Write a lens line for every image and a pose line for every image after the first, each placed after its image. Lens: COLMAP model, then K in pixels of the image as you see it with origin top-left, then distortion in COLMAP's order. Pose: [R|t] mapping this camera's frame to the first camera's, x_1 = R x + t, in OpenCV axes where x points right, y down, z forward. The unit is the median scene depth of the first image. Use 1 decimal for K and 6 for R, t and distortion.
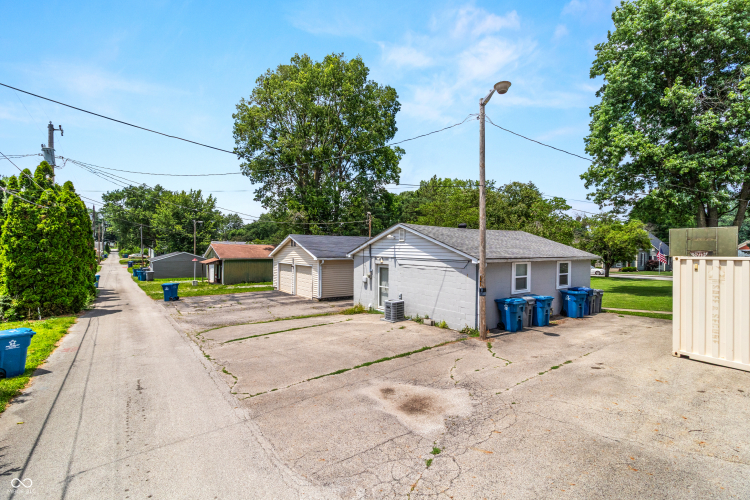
lens RADIAL K [[348.3, 0, 372.7], [0, 348.3, 252.1], [0, 0, 1]] dist [0.013898, -0.000509]
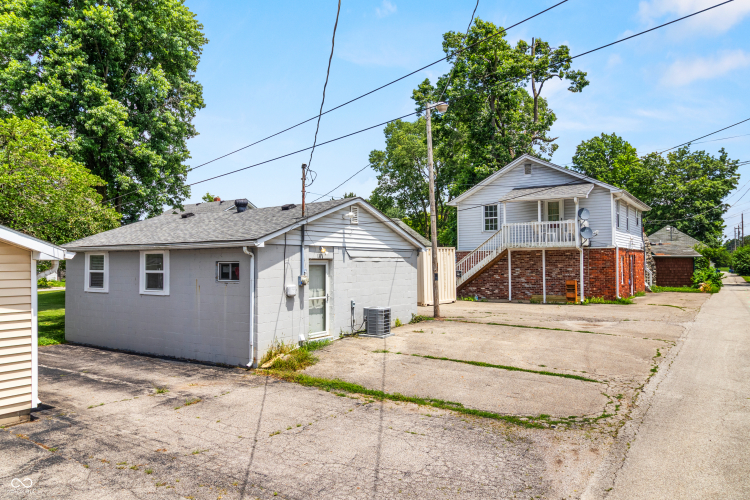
lens RADIAL K [[524.3, 0, 374.2], [0, 524.3, 249.7], [0, 0, 1]] dist [-0.005645, 0.008563]
pose [[-0.335559, 0.019296, 0.941822, -0.499324], [0.015722, 0.999766, -0.014882, 0.020352], [-0.941888, 0.009814, -0.335784, 0.723665]]
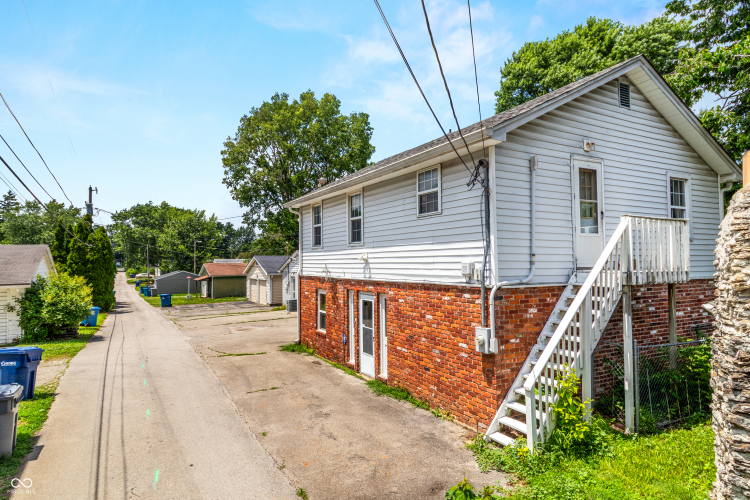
lens RADIAL K [[445.8, 0, 378.4], [0, 445.8, 249.6], [0, 0, 1]] dist [-0.001132, 0.000732]
pose [[0.993972, -0.022823, -0.107234, 0.372021], [0.018692, 0.999050, -0.039372, -0.000502], [0.108031, 0.037130, 0.993454, -0.548817]]
